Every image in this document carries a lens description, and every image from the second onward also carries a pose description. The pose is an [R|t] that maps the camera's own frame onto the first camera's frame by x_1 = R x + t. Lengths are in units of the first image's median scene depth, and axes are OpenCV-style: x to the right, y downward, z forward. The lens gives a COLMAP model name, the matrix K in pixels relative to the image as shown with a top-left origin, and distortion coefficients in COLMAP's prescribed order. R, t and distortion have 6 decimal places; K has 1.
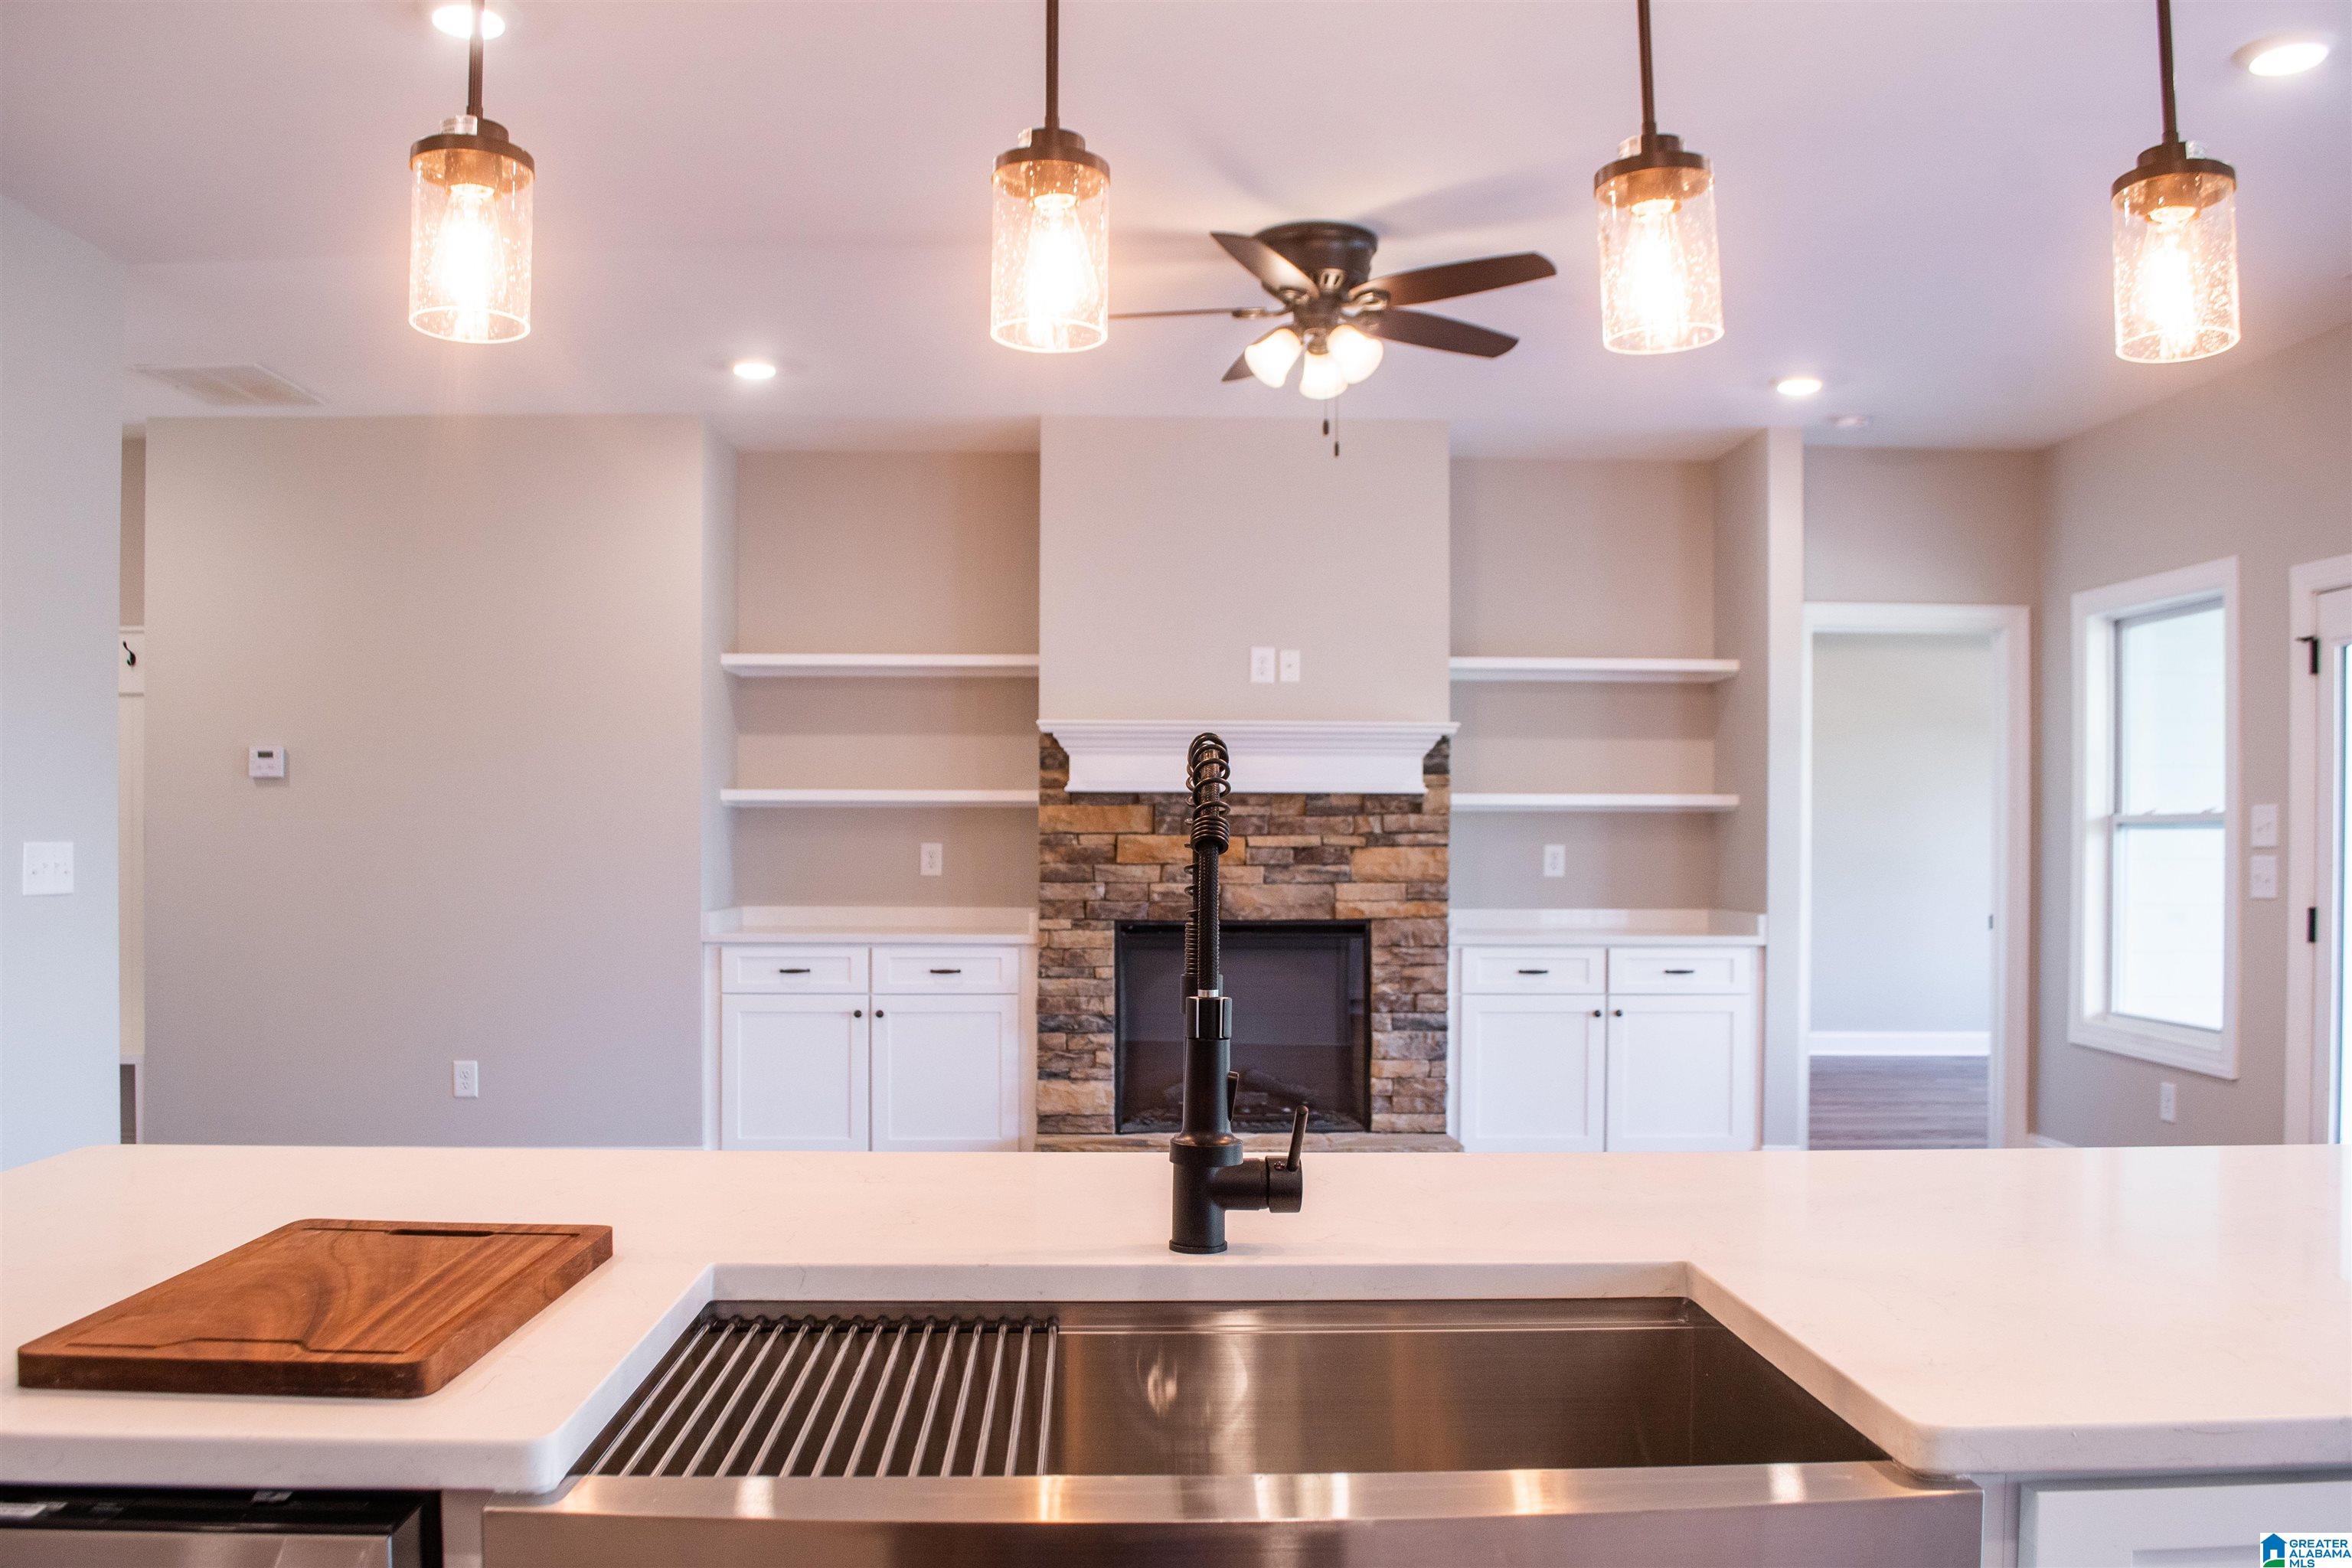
lens RADIAL K [[1852.5, 0, 1162.9], [0, 1852.5, 836.8], [0, 0, 1]] dist [-0.075148, 0.007524]
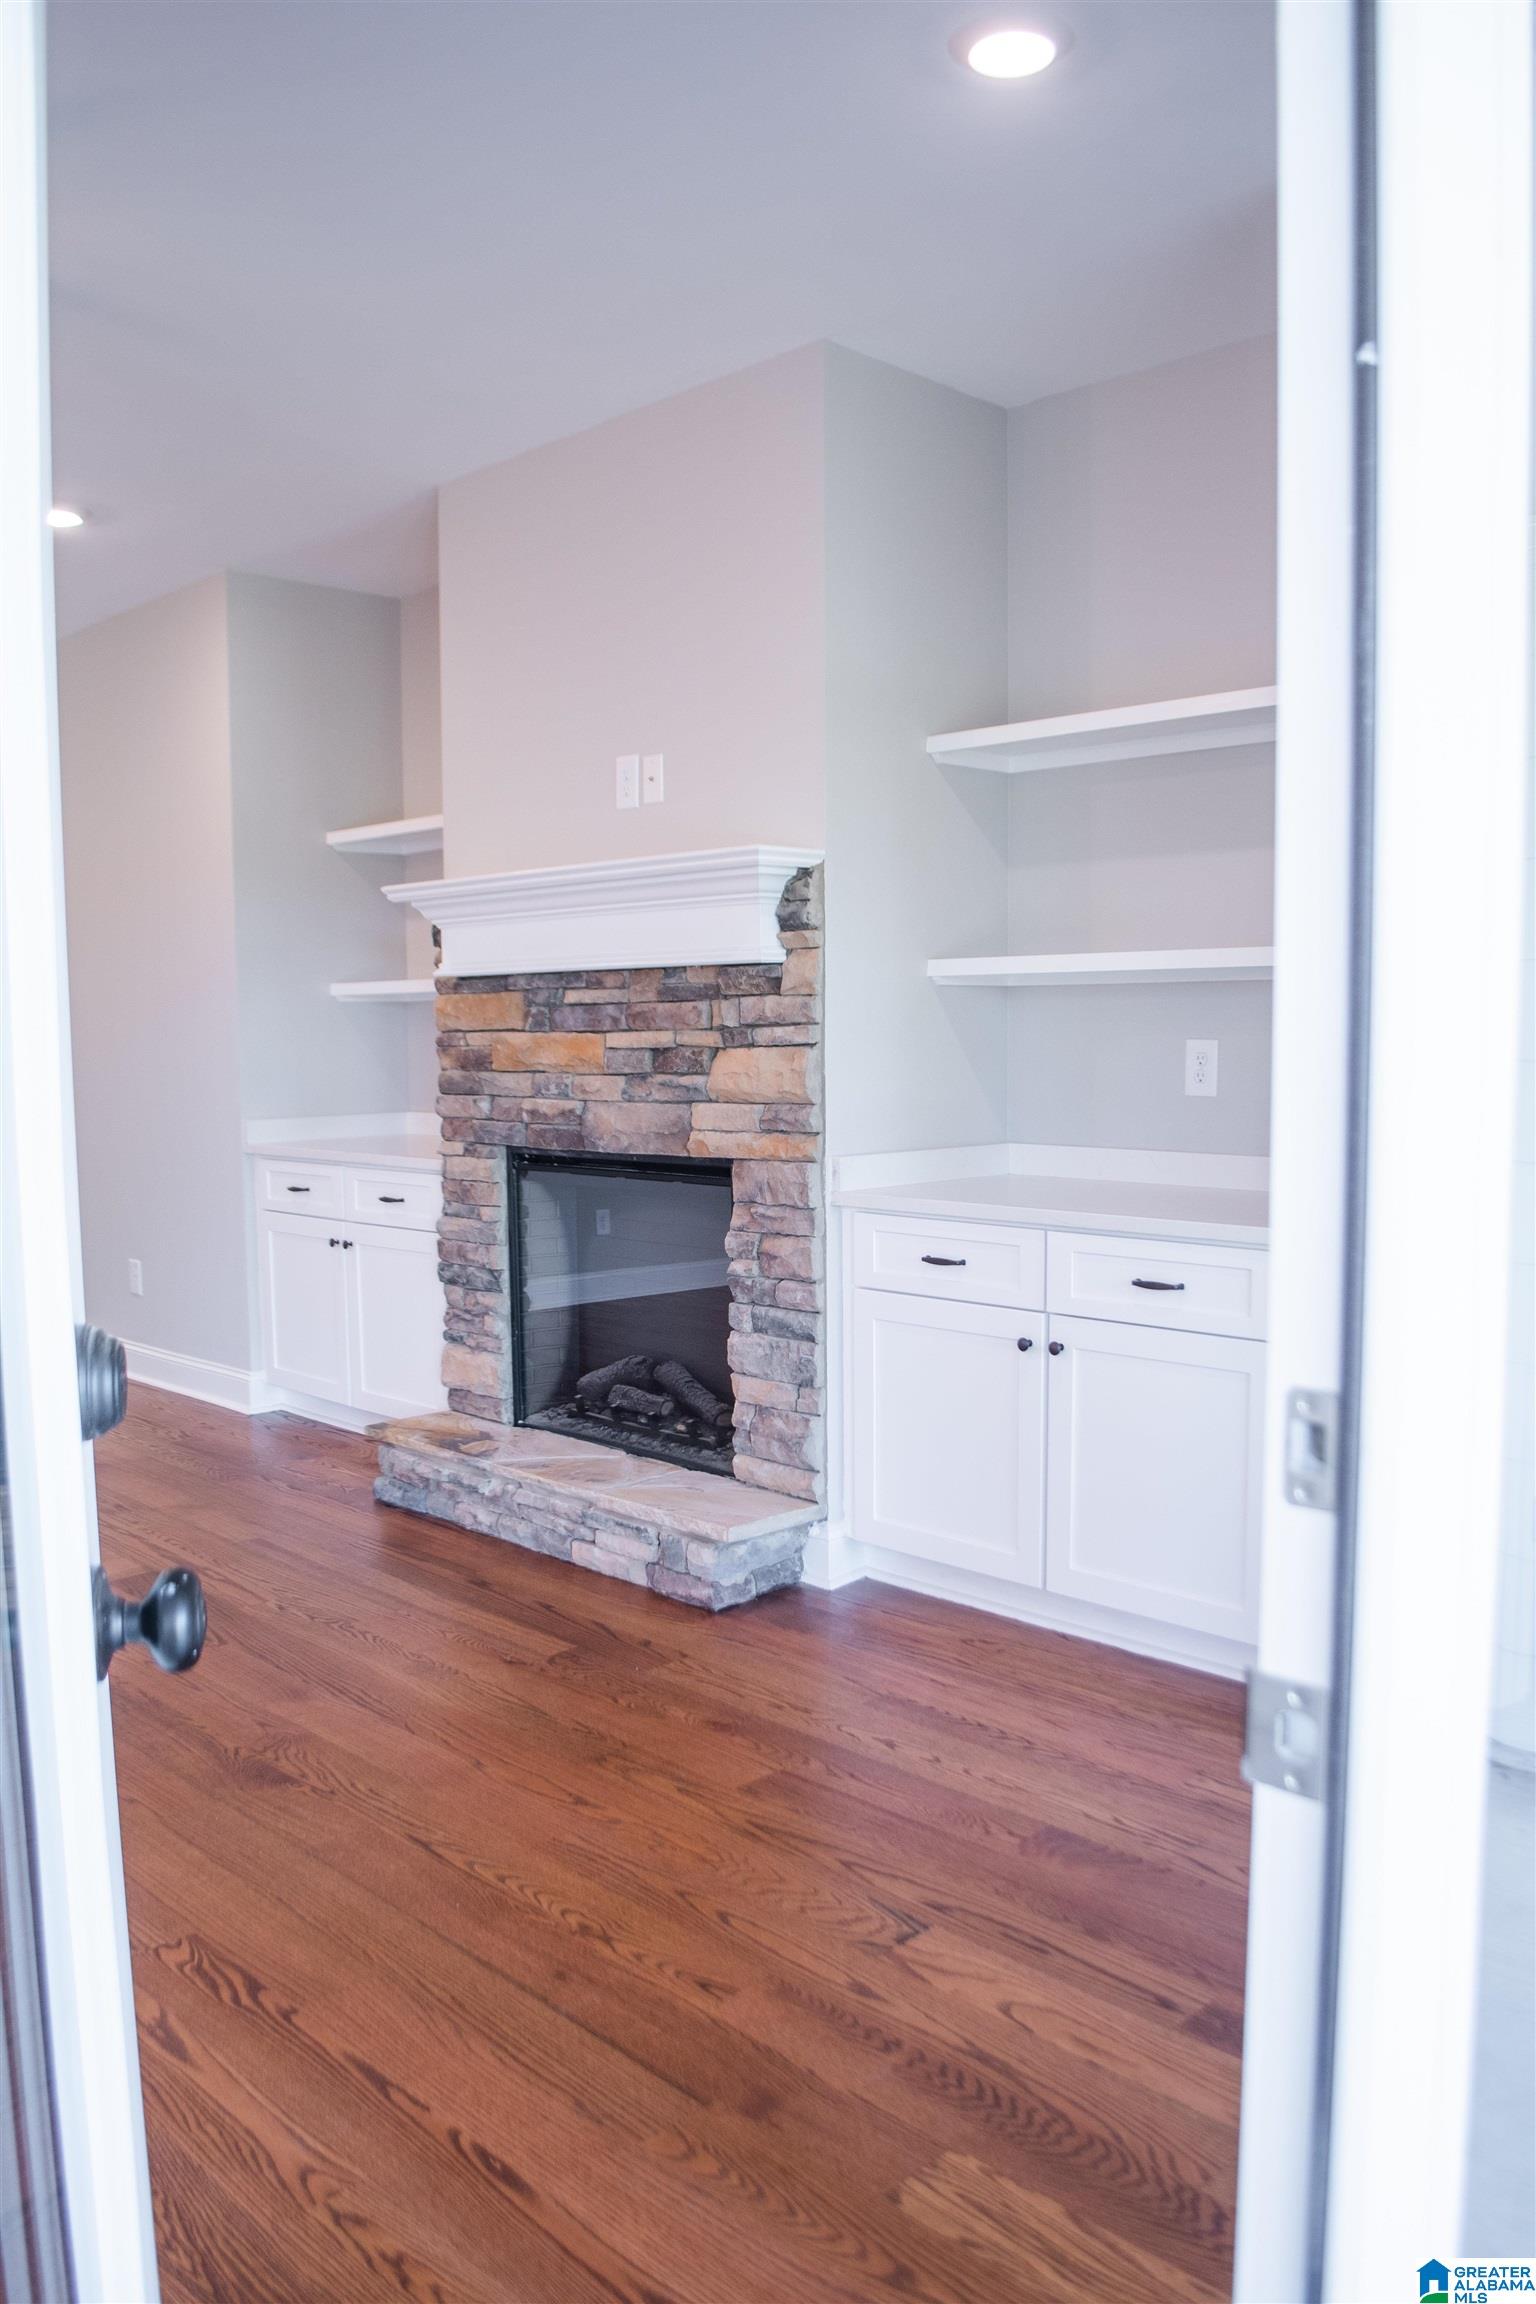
lens RADIAL K [[1814.7, 0, 768.0], [0, 1814.7, 1152.0], [0, 0, 1]] dist [-0.075148, 0.007524]
pose [[0.683341, 0.040880, -0.728954, 0.587200], [0.026542, 0.996380, 0.080758, -0.009156], [0.729617, -0.074533, 0.679782, 0.577333]]
